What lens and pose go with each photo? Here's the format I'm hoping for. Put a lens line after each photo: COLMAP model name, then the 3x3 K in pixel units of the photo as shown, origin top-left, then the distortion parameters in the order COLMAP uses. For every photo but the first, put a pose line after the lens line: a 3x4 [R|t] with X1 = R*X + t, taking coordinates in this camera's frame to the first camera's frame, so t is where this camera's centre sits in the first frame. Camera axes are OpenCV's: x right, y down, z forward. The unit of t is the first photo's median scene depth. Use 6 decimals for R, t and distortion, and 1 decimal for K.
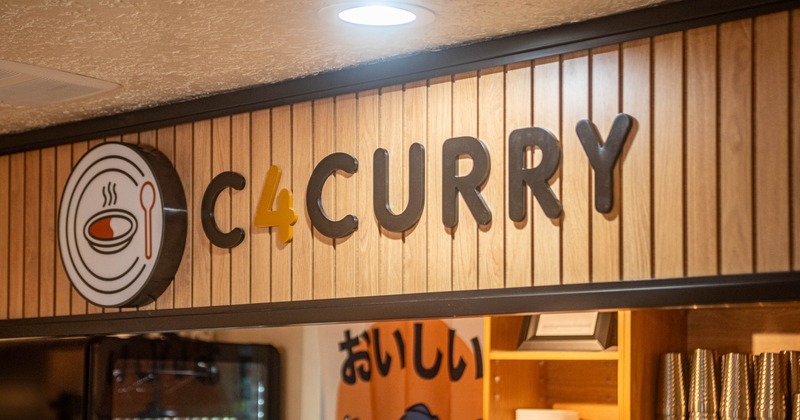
lens RADIAL K [[1549.0, 0, 400.0], [0, 1549.0, 210.0], [0, 0, 1]] dist [0.272887, 0.014331]
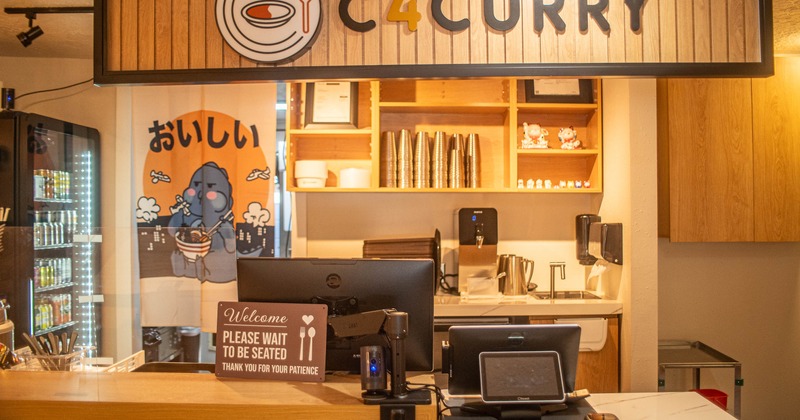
lens RADIAL K [[714.6, 0, 421.3], [0, 714.6, 211.1], [0, 0, 1]] dist [-0.095687, 0.006125]
pose [[0.731334, -0.017311, 0.681800, -0.577234], [-0.066548, 0.993096, 0.096598, 0.135418], [-0.678765, -0.116017, 0.725133, 0.379833]]
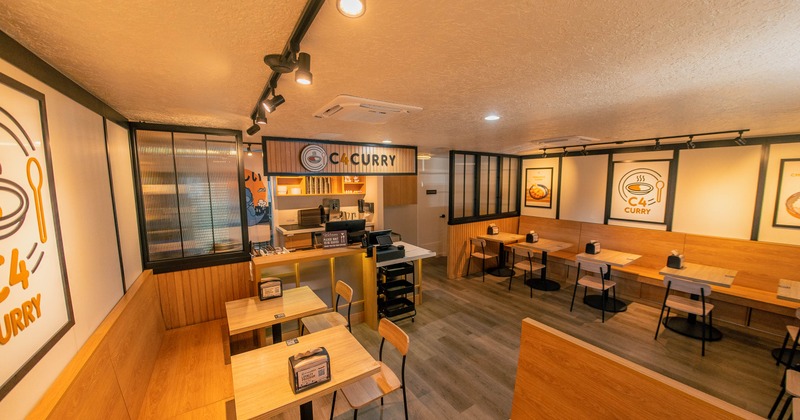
lens RADIAL K [[278.6, 0, 403.3], [0, 278.6, 211.0], [0, 0, 1]] dist [-0.024296, 0.000109]
pose [[0.224337, -0.121140, 0.966953, -1.234897], [-0.112592, 0.982377, 0.149194, 0.011327], [-0.967985, -0.142341, 0.206744, 0.423357]]
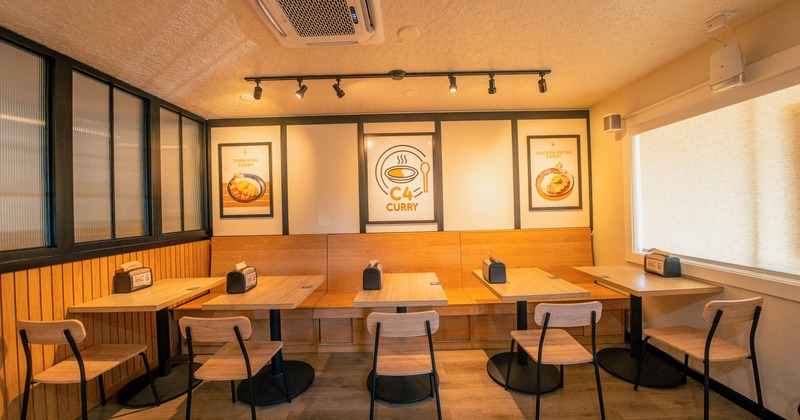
lens RADIAL K [[278.6, 0, 403.3], [0, 278.6, 211.0], [0, 0, 1]] dist [-0.024296, 0.000109]
pose [[-0.687322, -0.001421, 0.726352, -0.817845], [-0.078226, 0.994327, -0.072077, 0.082230], [-0.722129, -0.106360, -0.683533, 0.326106]]
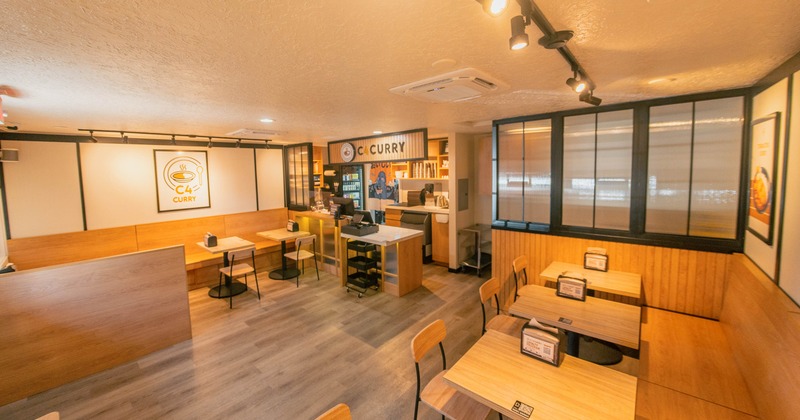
lens RADIAL K [[296.6, 0, 376.8], [0, 296.6, 190.5], [0, 0, 1]] dist [-0.000165, 0.000048]
pose [[0.999191, -0.040178, -0.001513, -0.025965], [0.039721, 0.980622, 0.191843, -0.097635], [-0.006224, -0.191748, 0.981425, -0.700874]]
